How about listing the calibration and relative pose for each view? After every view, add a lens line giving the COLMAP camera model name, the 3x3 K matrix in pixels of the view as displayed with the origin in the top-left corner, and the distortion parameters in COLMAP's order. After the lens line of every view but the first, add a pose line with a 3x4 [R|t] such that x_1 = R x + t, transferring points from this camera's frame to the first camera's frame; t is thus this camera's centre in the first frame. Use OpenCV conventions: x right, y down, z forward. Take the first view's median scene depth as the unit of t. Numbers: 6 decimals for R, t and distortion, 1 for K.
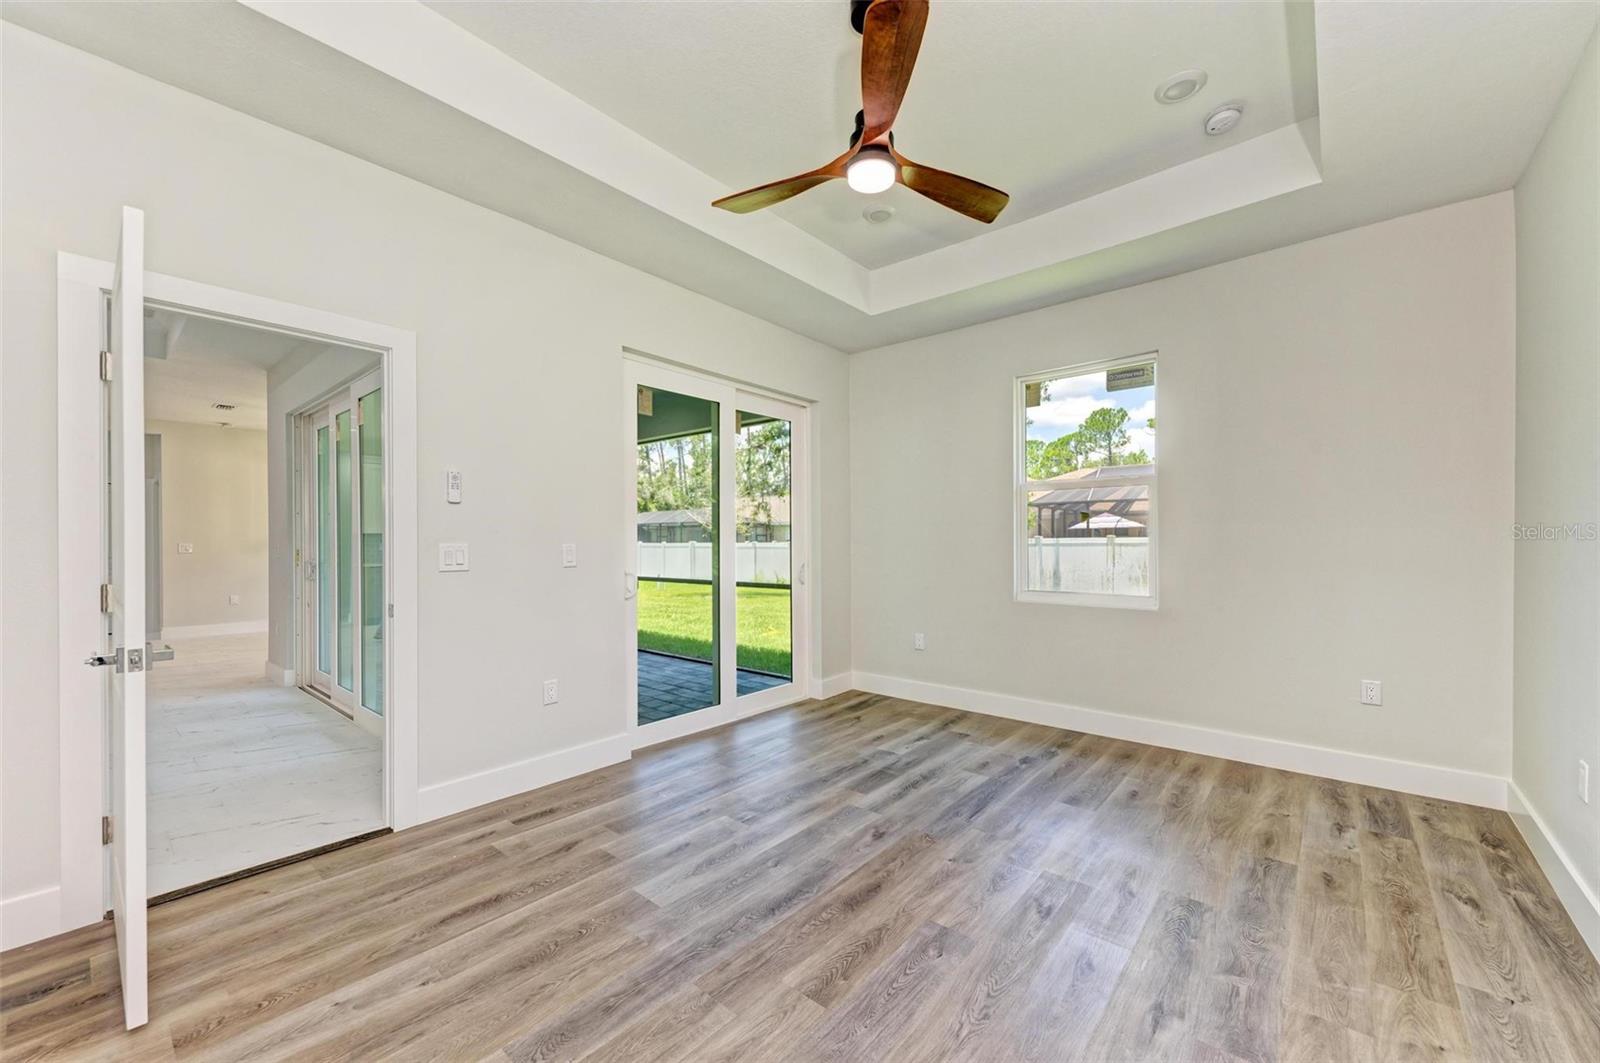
lens RADIAL K [[616.8, 0, 805.0], [0, 616.8, 538.4], [0, 0, 1]] dist [0.008062, -0.003493]
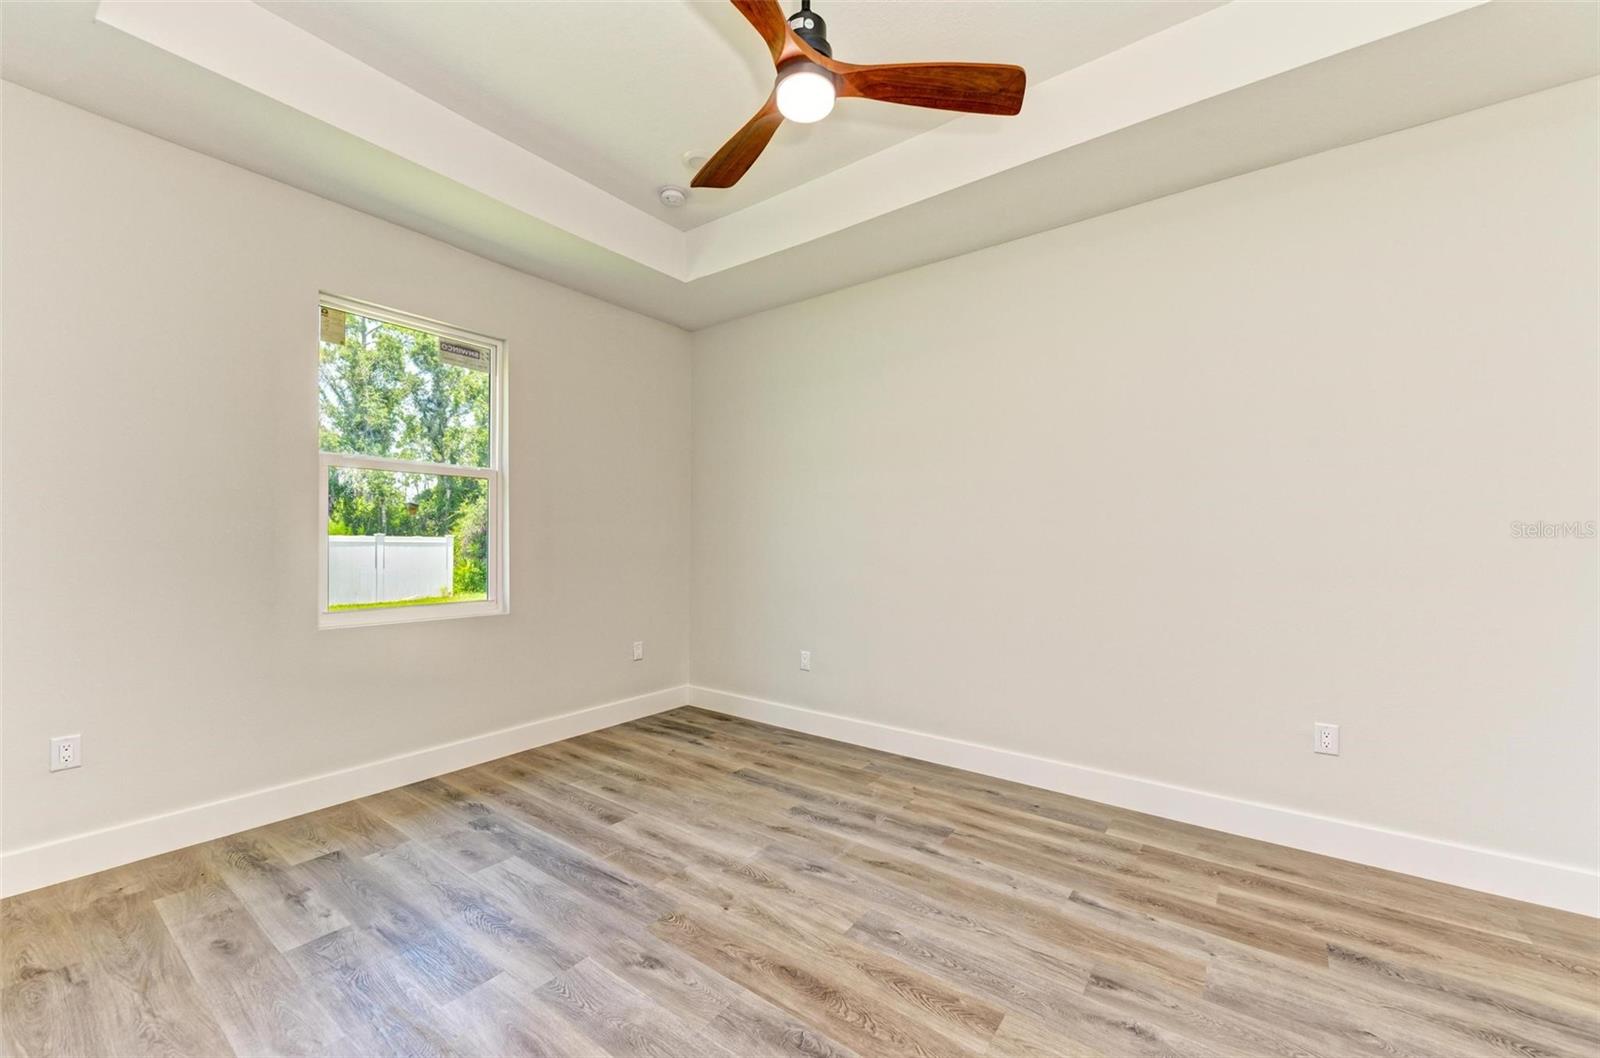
lens RADIAL K [[616.8, 0, 800.6], [0, 616.8, 539.4], [0, 0, 1]] dist [0.008062, -0.003493]
pose [[-0.065217, 0.005392, 0.997857, -0.594929], [-0.011833, 0.999911, -0.006177, 0.003733], [-0.997801, -0.012211, -0.065147, 0.885554]]
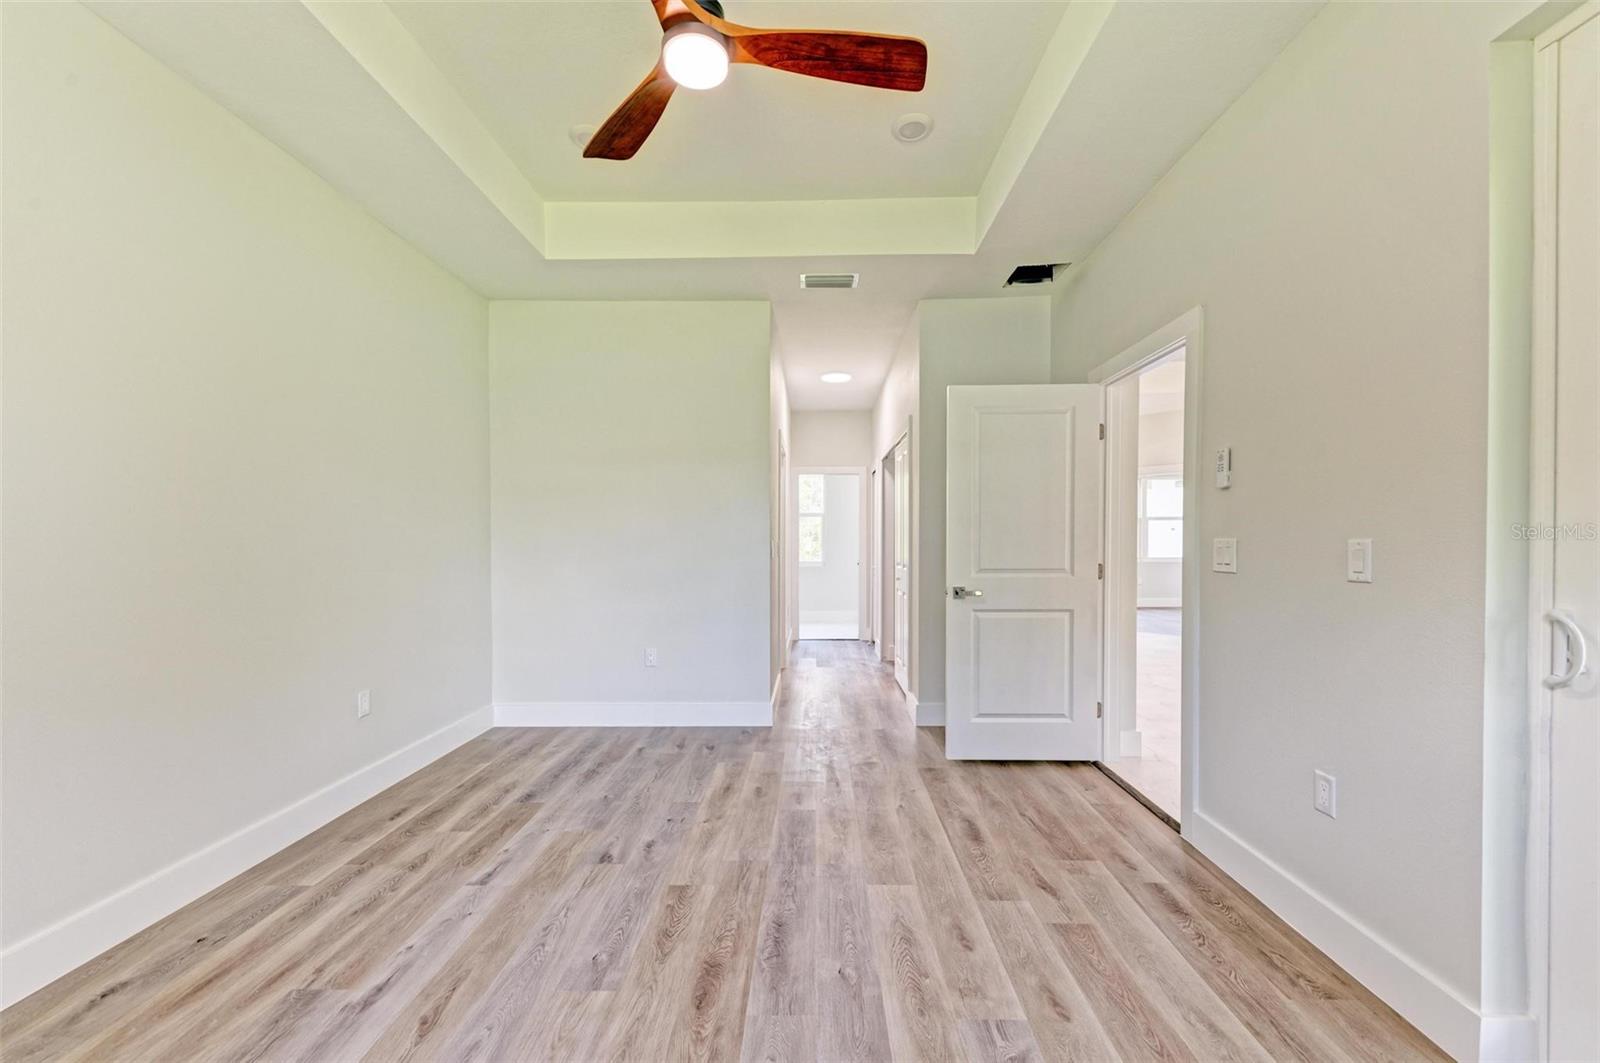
lens RADIAL K [[616.8, 0, 807.5], [0, 616.8, 535.1], [0, 0, 1]] dist [0.008062, -0.003493]
pose [[-0.771026, -0.001738, -0.636802, 0.417421], [0.008969, 0.999867, -0.013588, 0.011437], [0.636741, -0.016189, -0.770908, 1.415966]]
